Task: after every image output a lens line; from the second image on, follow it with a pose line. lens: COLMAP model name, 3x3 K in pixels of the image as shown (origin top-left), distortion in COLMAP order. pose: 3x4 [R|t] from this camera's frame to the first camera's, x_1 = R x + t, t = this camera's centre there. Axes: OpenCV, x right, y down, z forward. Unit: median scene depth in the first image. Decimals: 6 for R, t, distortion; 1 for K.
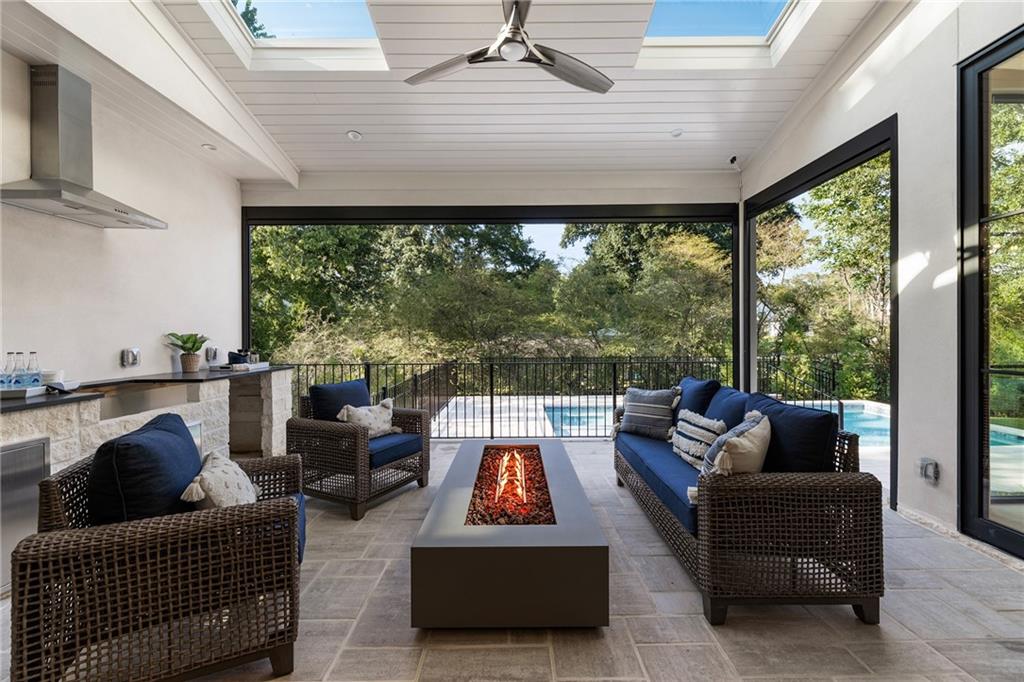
lens RADIAL K [[419.5, 0, 512.0], [0, 419.5, 341.0], [0, 0, 1]] dist [-0.000107, 0.000008]
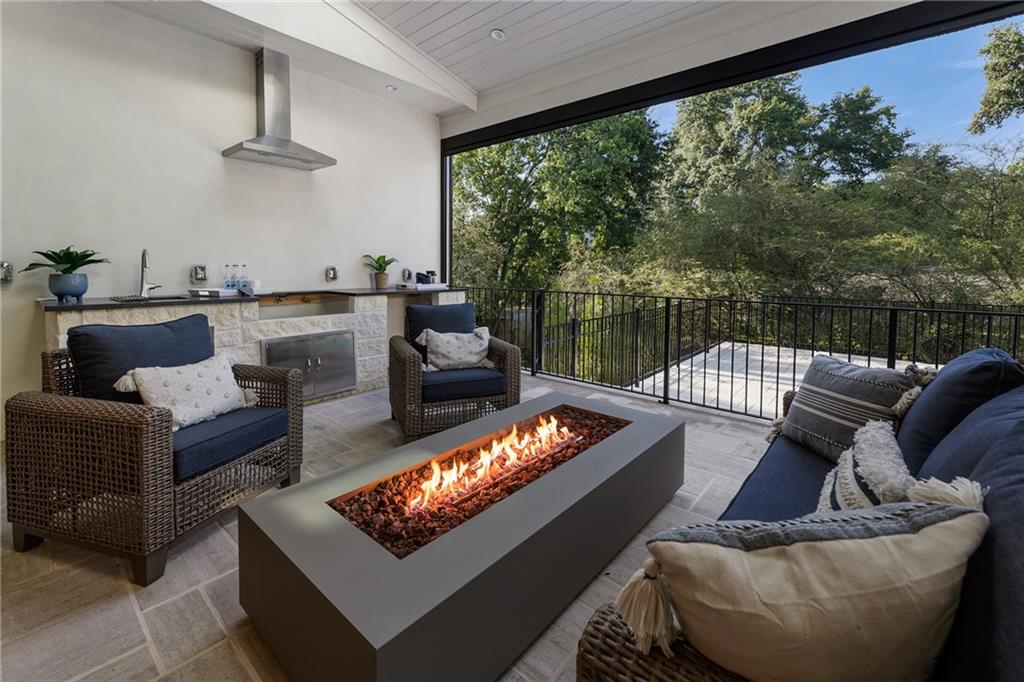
lens RADIAL K [[433.6, 0, 511.0], [0, 433.6, 289.0], [0, 0, 1]] dist [-0.000050, 0.000110]
pose [[0.755072, 0.042788, -0.654244, 0.266565], [-0.021046, 0.998936, 0.041042, 0.016577], [0.655304, -0.017220, 0.755169, 0.294000]]
